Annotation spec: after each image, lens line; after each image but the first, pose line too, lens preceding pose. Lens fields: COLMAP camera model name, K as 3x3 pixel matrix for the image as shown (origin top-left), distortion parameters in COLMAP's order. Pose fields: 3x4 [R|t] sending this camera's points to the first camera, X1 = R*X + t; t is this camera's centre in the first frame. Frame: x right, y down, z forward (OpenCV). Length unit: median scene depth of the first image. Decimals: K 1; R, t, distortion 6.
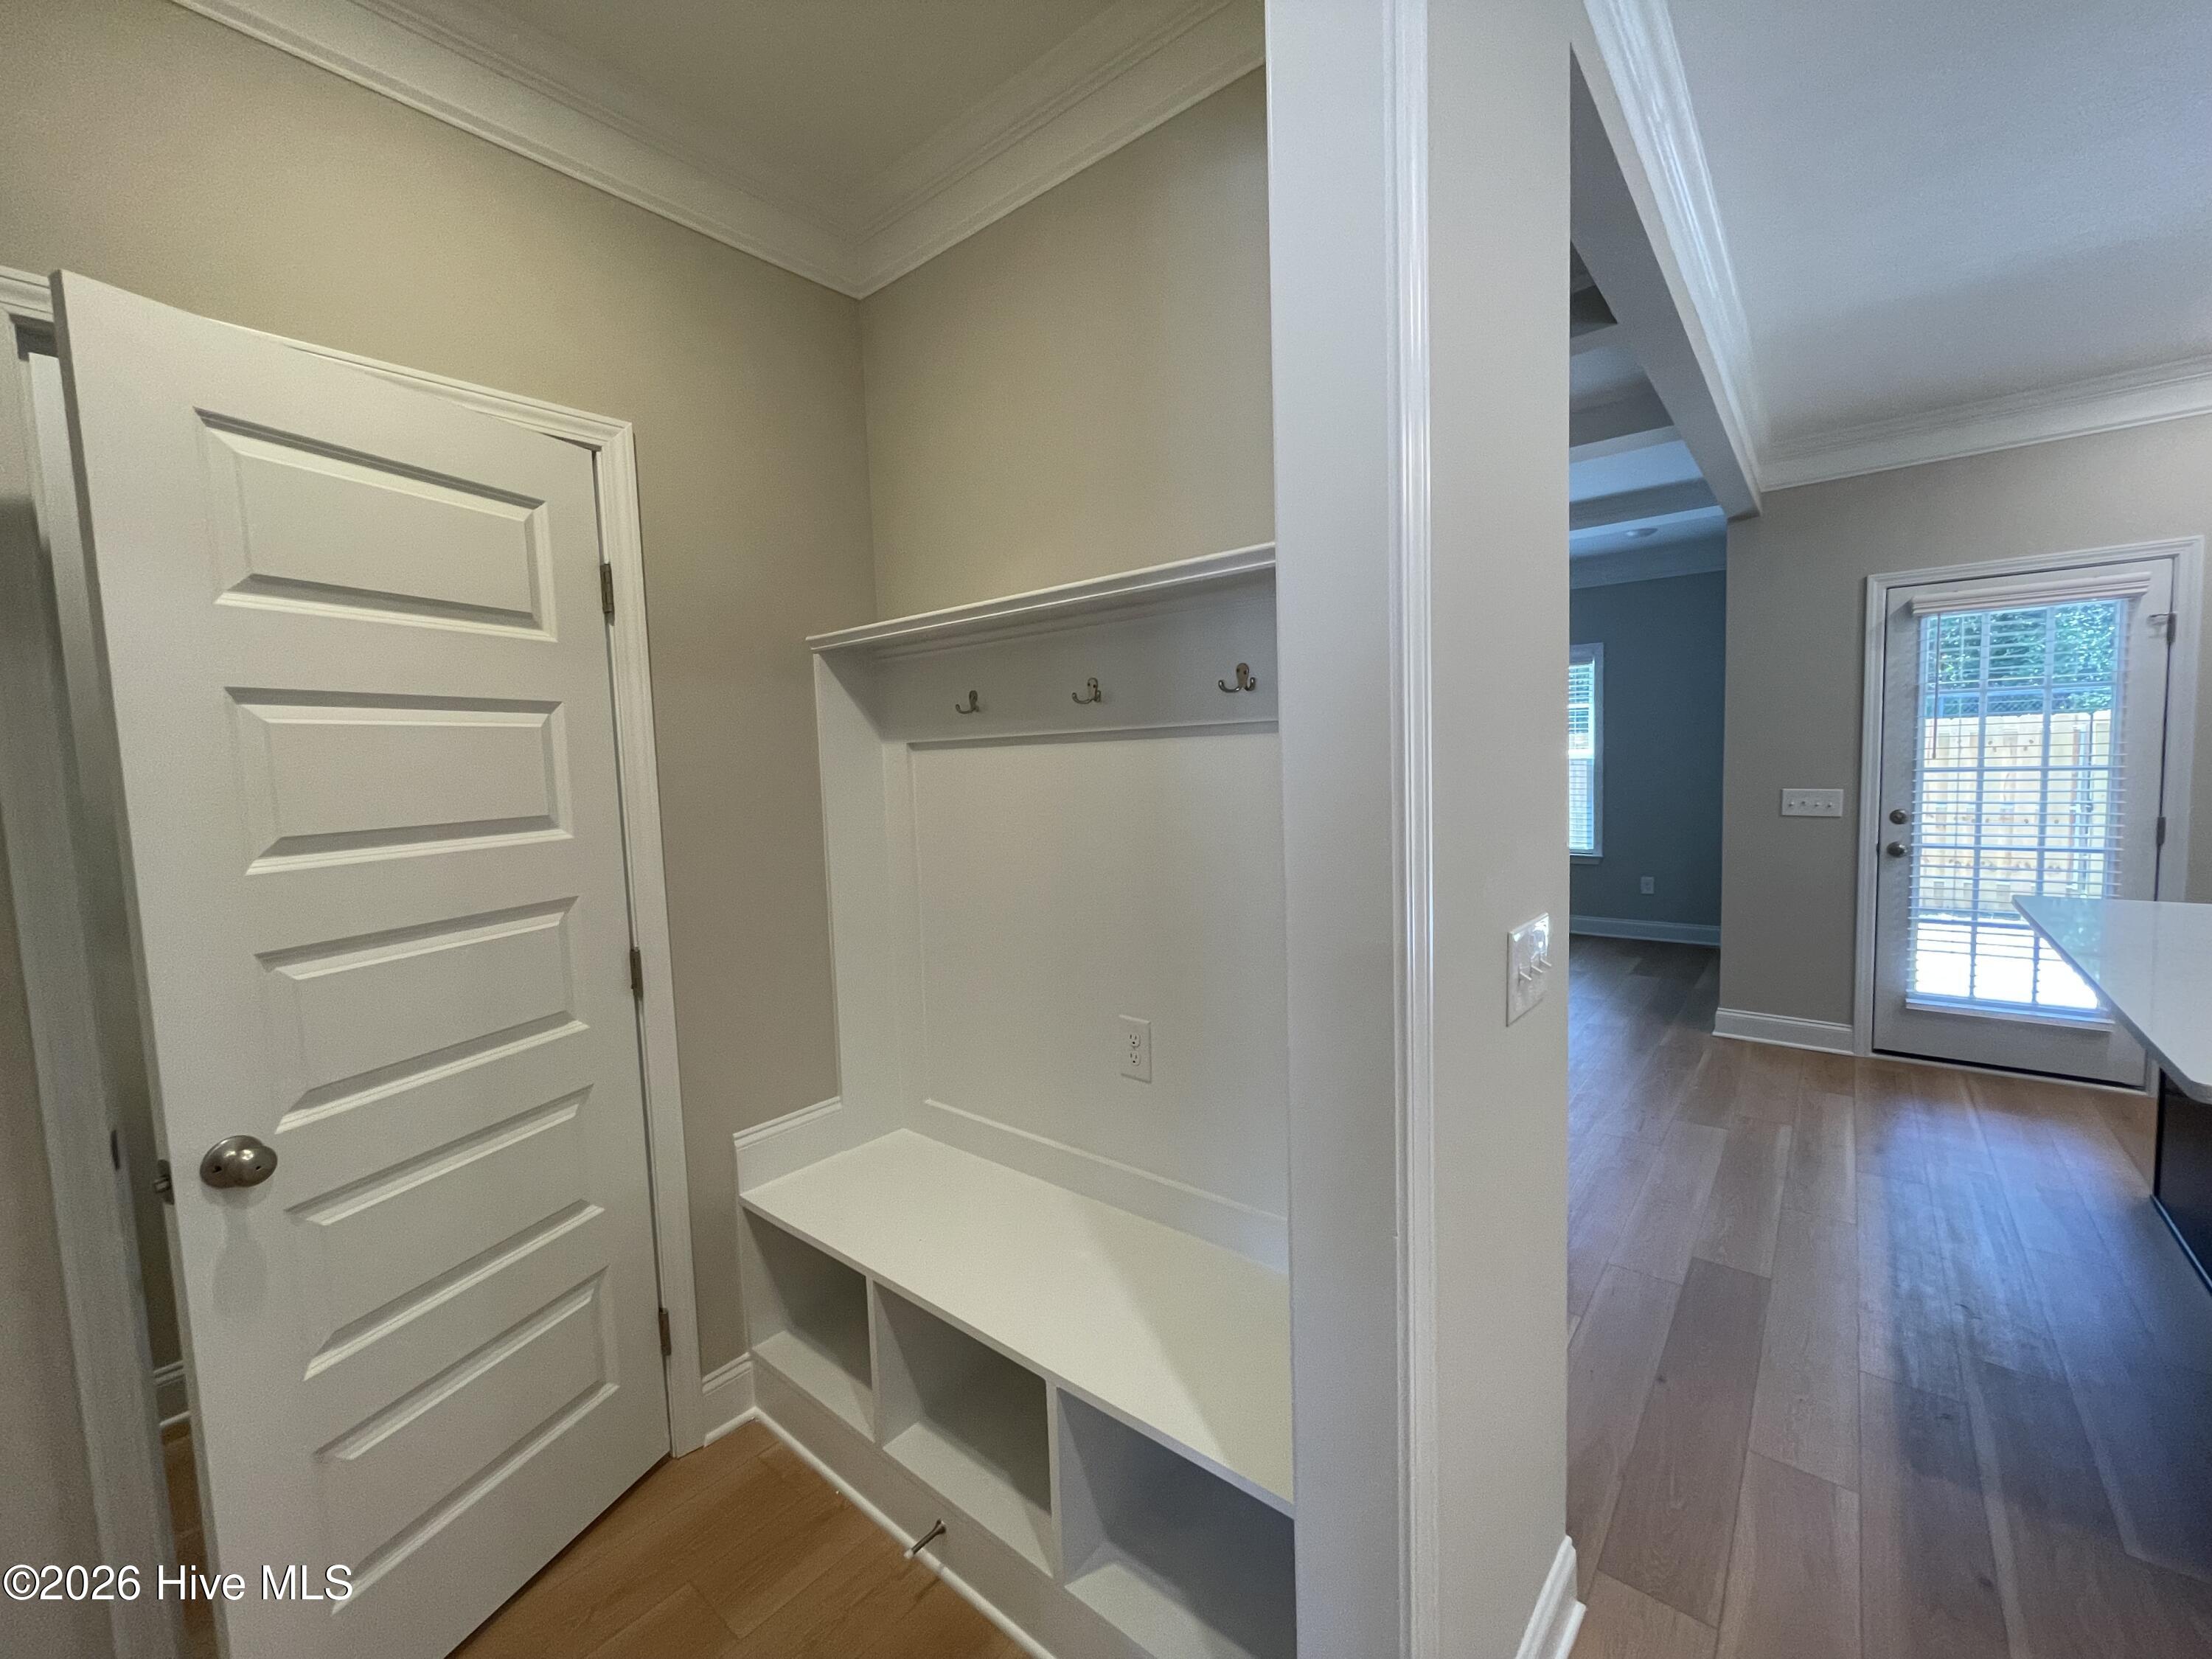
lens RADIAL K [[899.3, 0, 1111.4], [0, 899.3, 823.4], [0, 0, 1]] dist [0.002022, -0.000166]
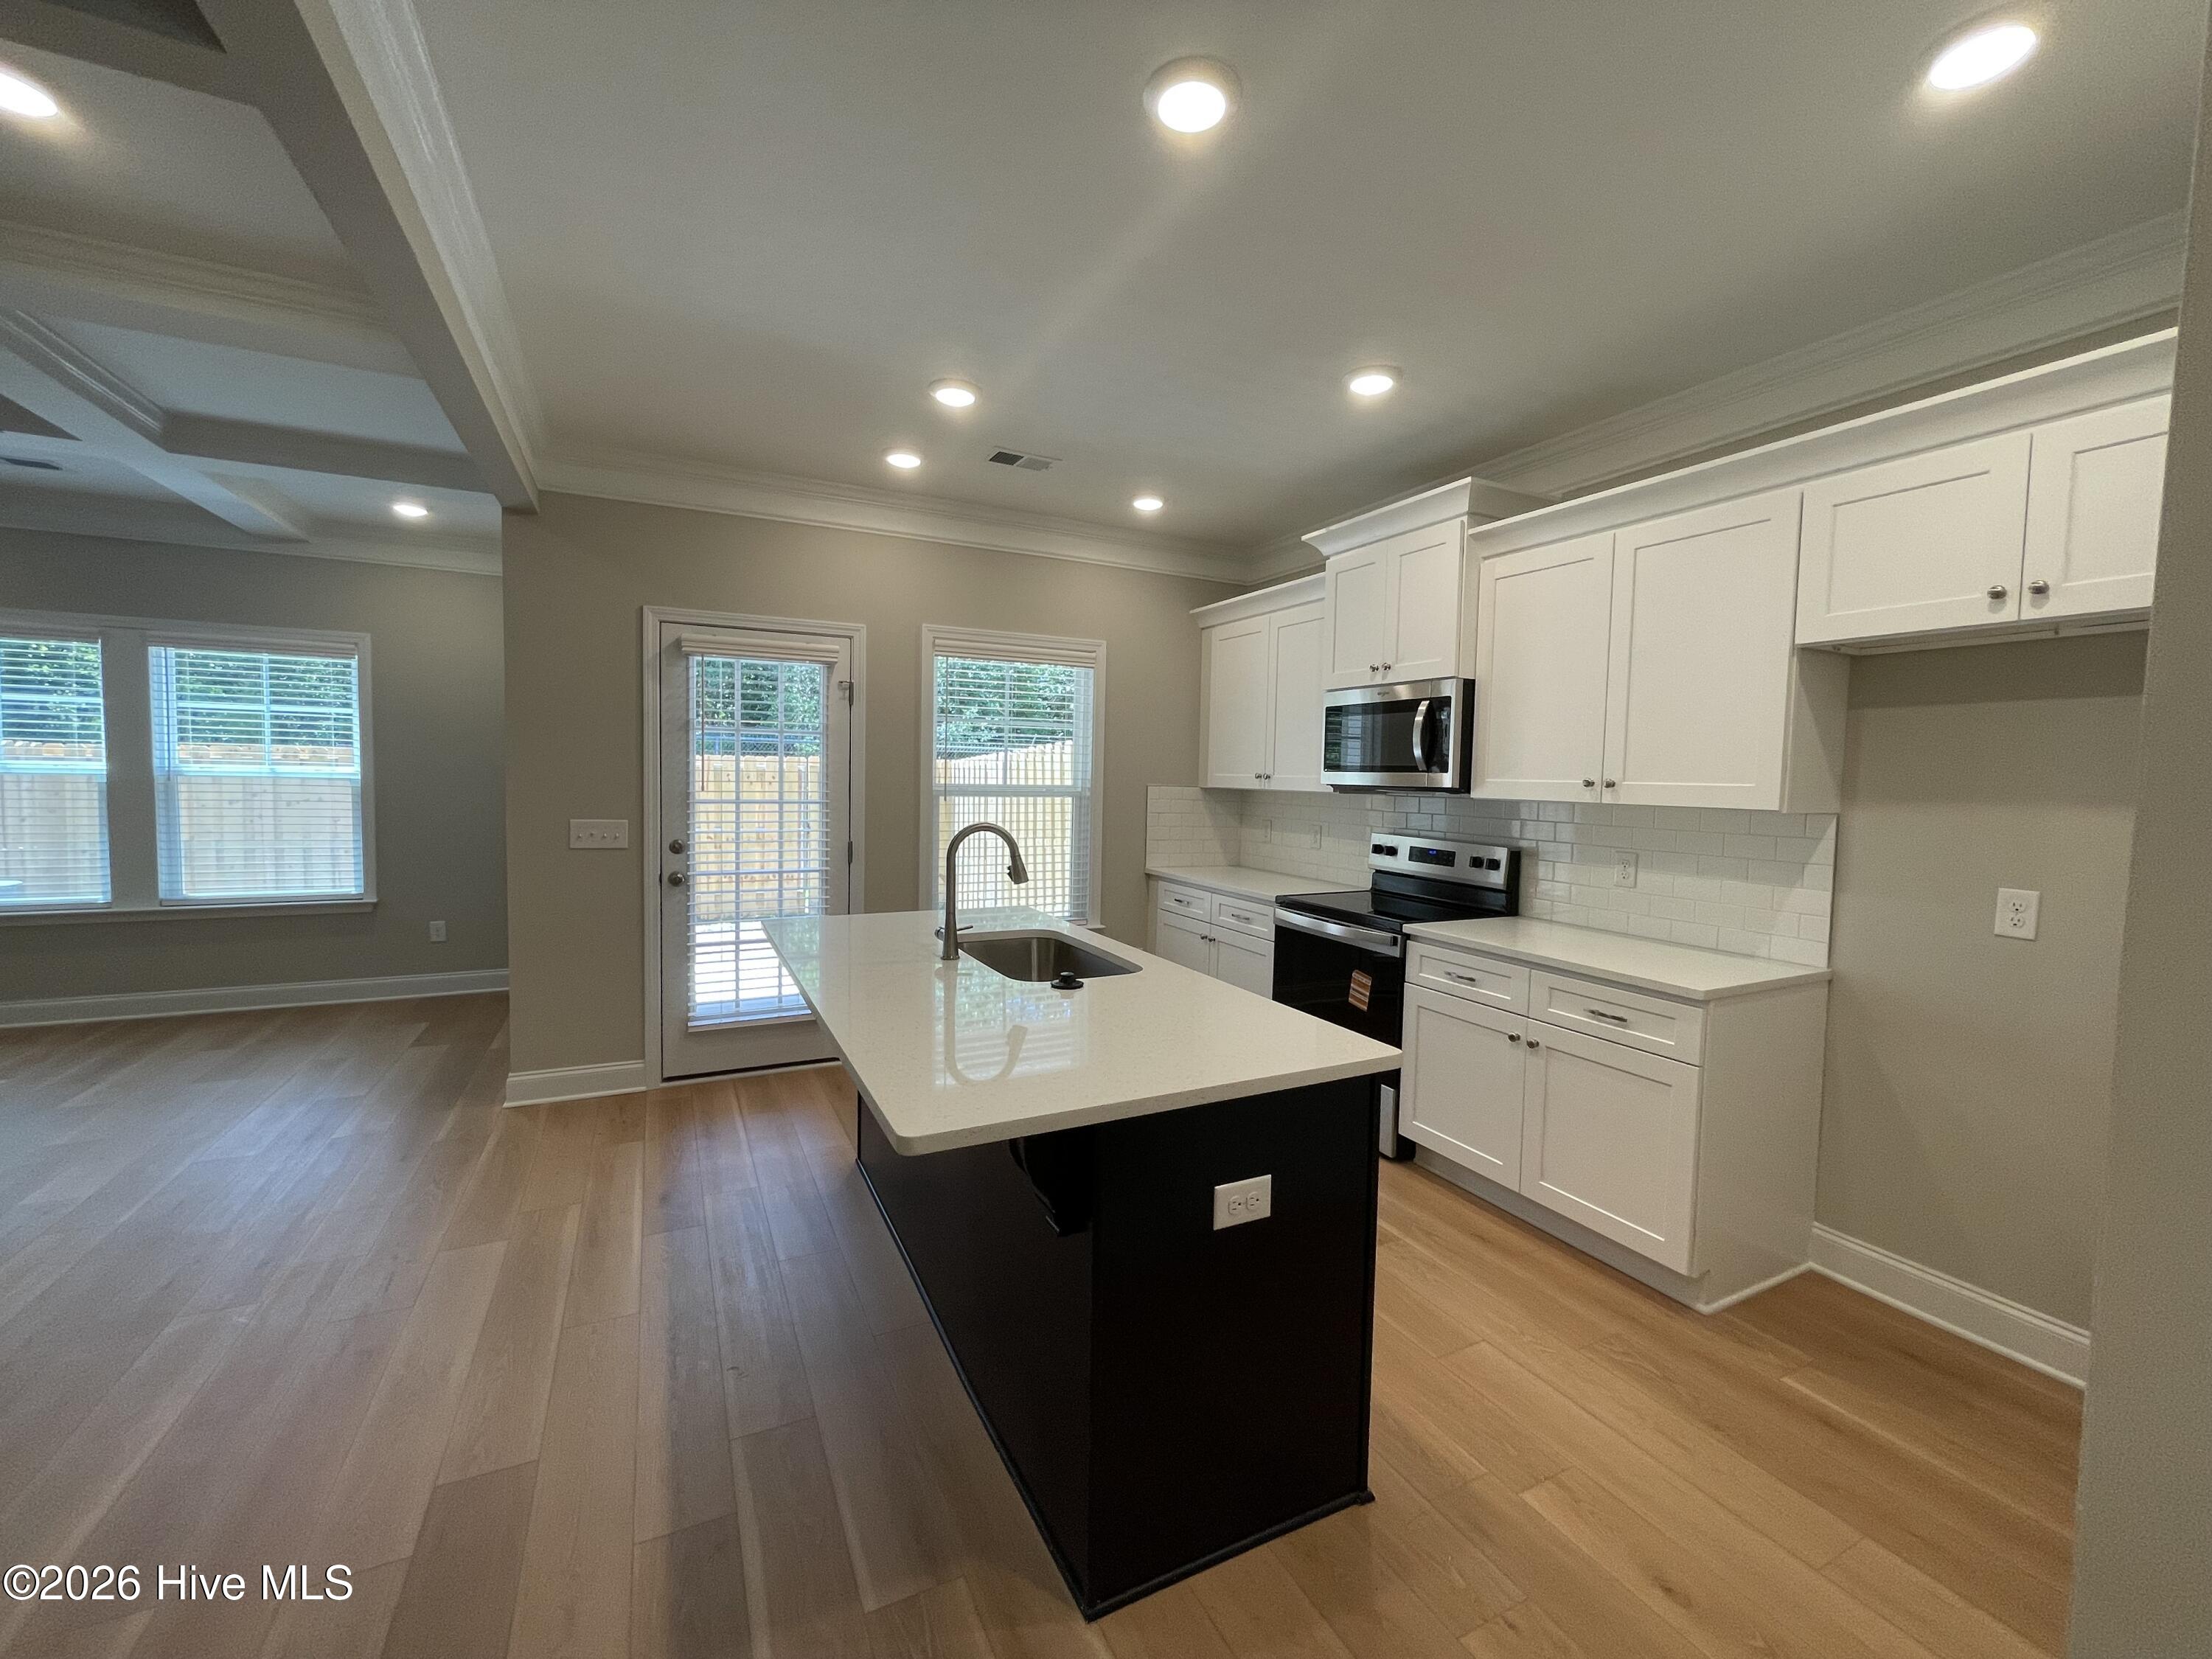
lens RADIAL K [[899.3, 0, 1111.4], [0, 899.3, 823.4], [0, 0, 1]] dist [0.002022, -0.000166]
pose [[0.405464, -0.008511, 0.914071, 0.142088], [0.032356, 0.999464, -0.005047, -0.013203], [-0.913538, 0.031622, 0.405522, 0.135529]]
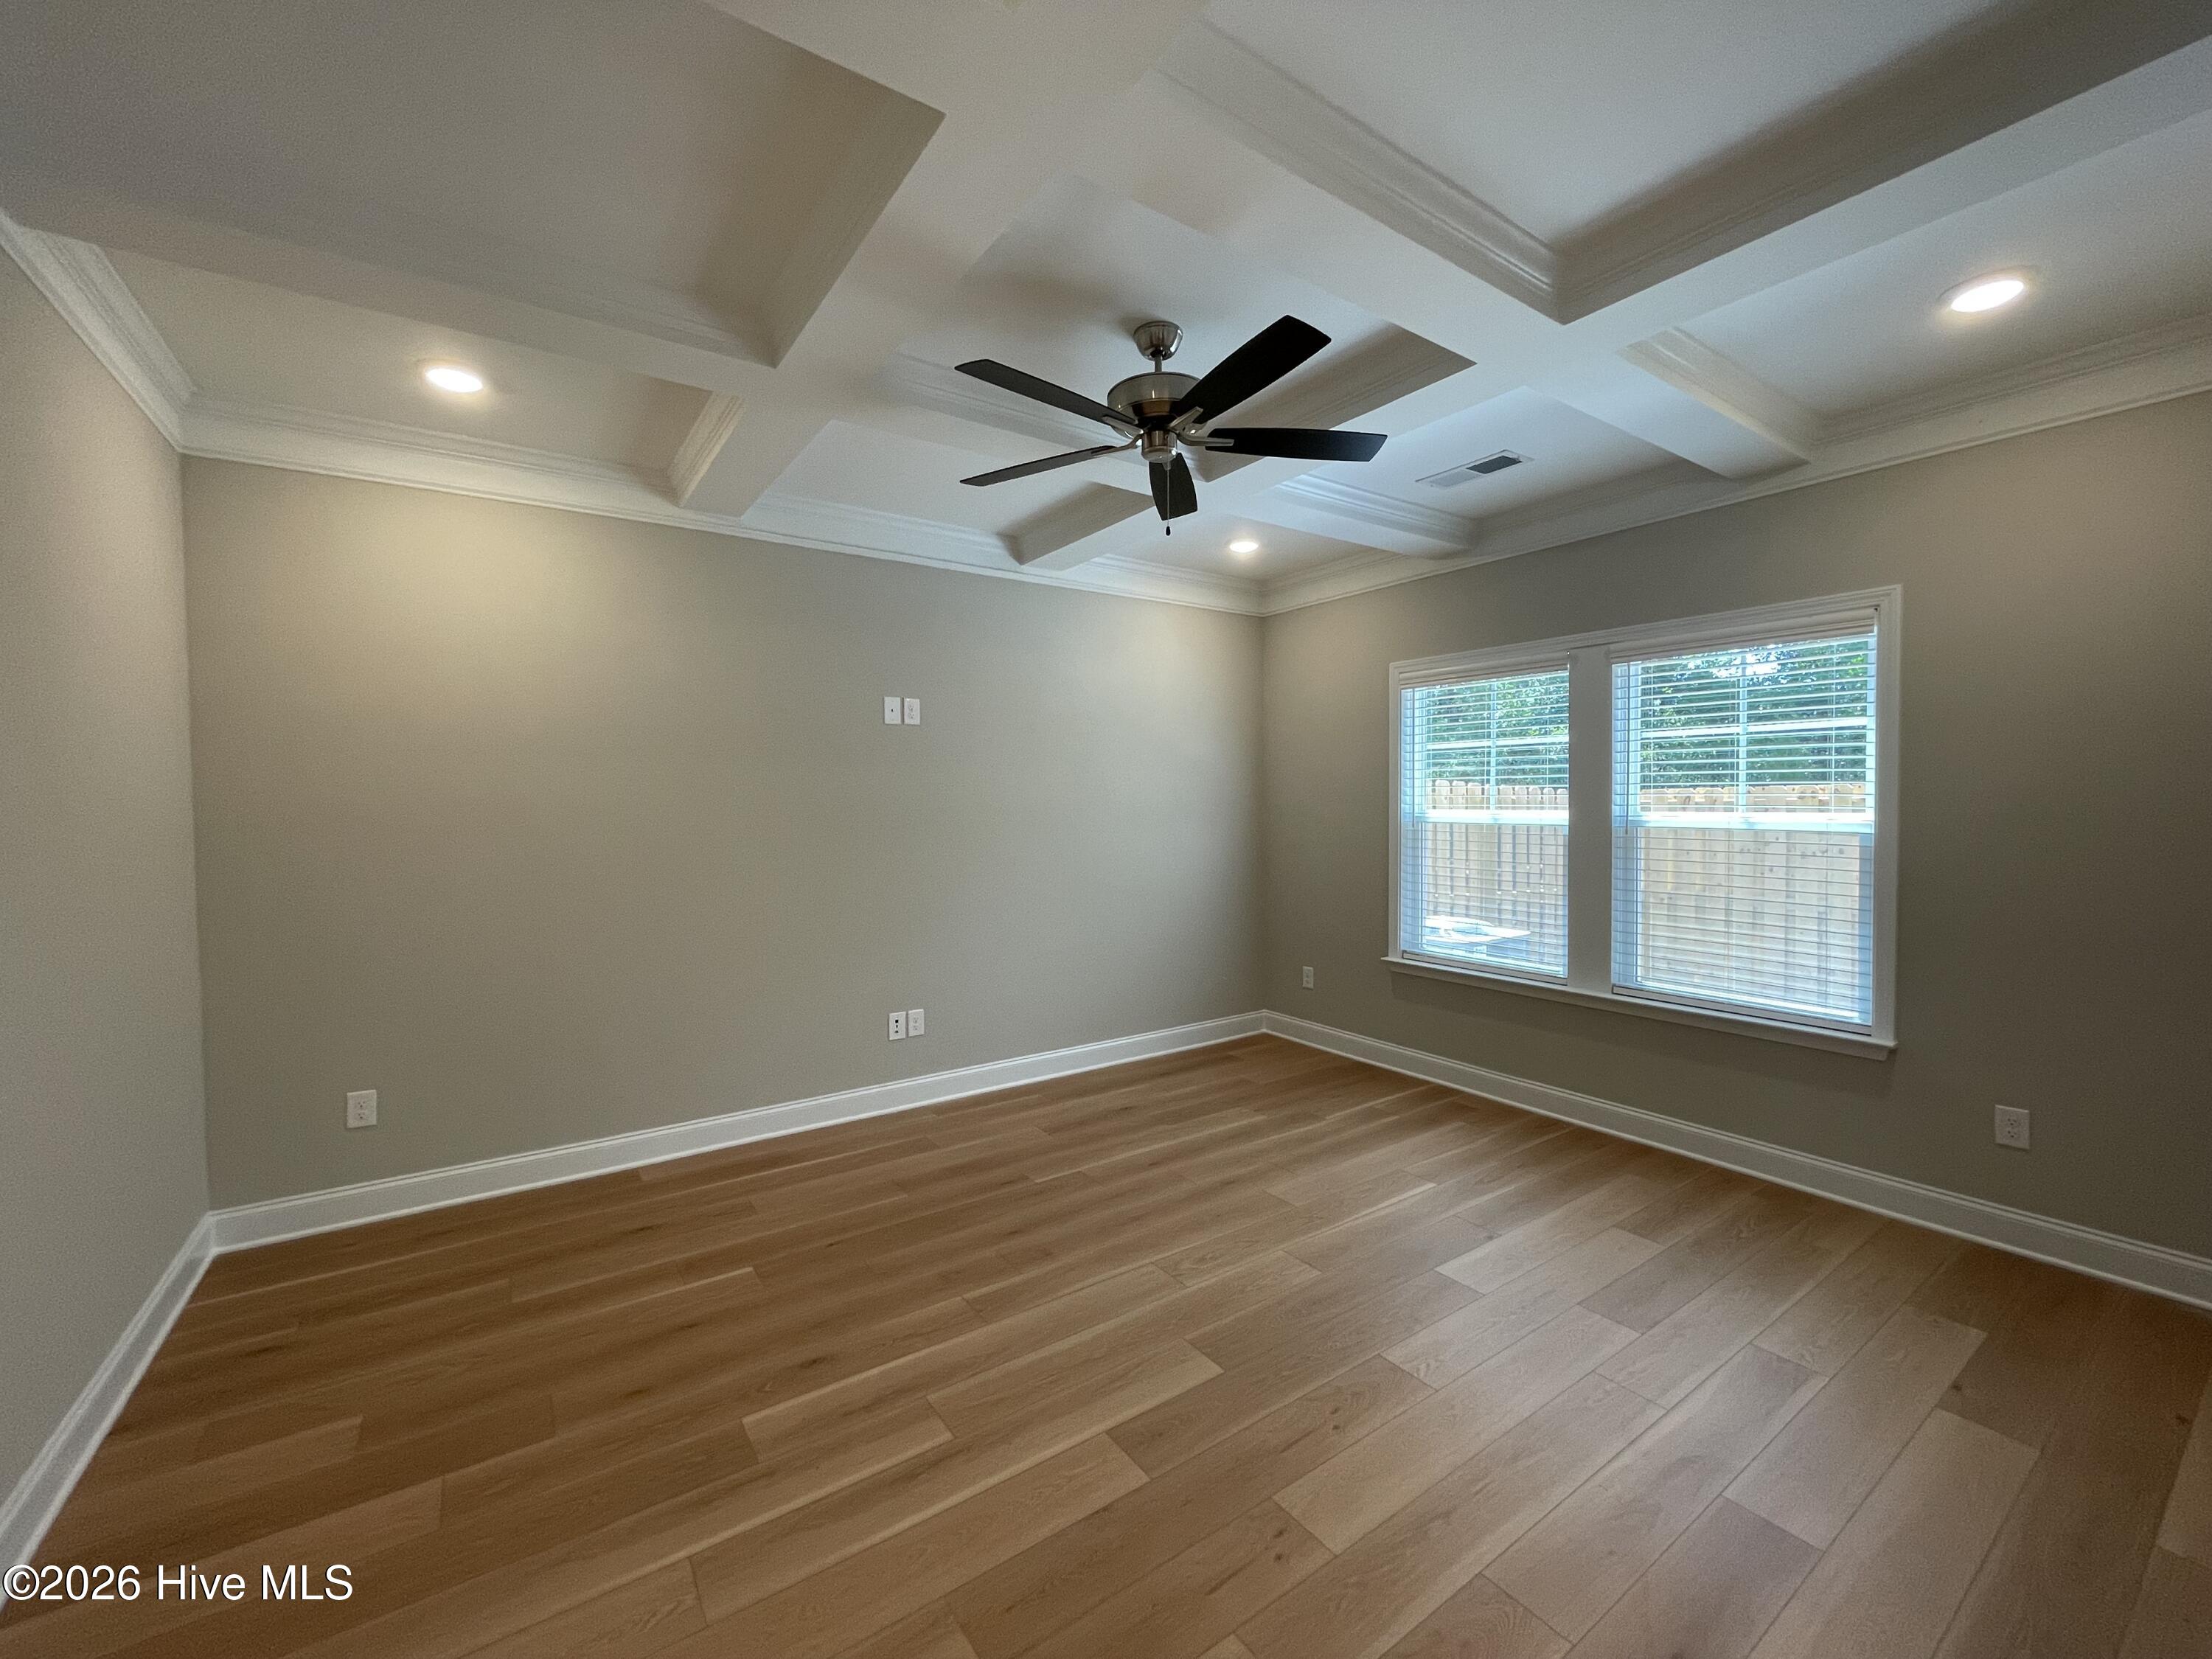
lens RADIAL K [[899.3, 0, 1111.4], [0, 899.3, 823.4], [0, 0, 1]] dist [0.002022, -0.000166]
pose [[0.962111, 0.034631, -0.270451, 0.505582], [-0.046115, 0.998279, -0.036223, -0.075904], [0.268731, 0.047322, 0.962052, 0.796753]]
